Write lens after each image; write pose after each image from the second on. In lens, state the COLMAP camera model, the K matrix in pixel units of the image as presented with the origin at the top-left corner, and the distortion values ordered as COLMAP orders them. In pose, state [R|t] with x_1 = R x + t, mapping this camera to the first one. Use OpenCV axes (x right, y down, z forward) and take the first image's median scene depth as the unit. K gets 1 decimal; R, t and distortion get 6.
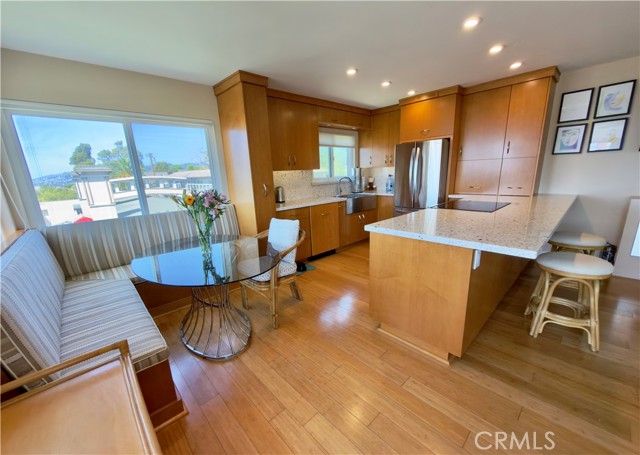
lens RADIAL K [[254.3, 0, 320.3], [0, 254.3, 215.7], [0, 0, 1]] dist [0.002761, -0.000001]
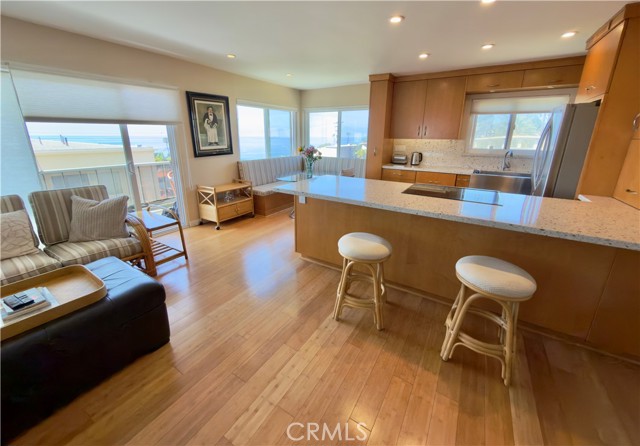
lens RADIAL K [[255.8, 0, 319.1], [0, 255.8, 208.1], [0, 0, 1]] dist [0.000241, 0.000008]
pose [[0.269573, 0.294092, -0.916973, 0.955839], [-0.189532, 0.949803, 0.248902, -0.077710], [0.944144, 0.106699, 0.311781, 0.204087]]
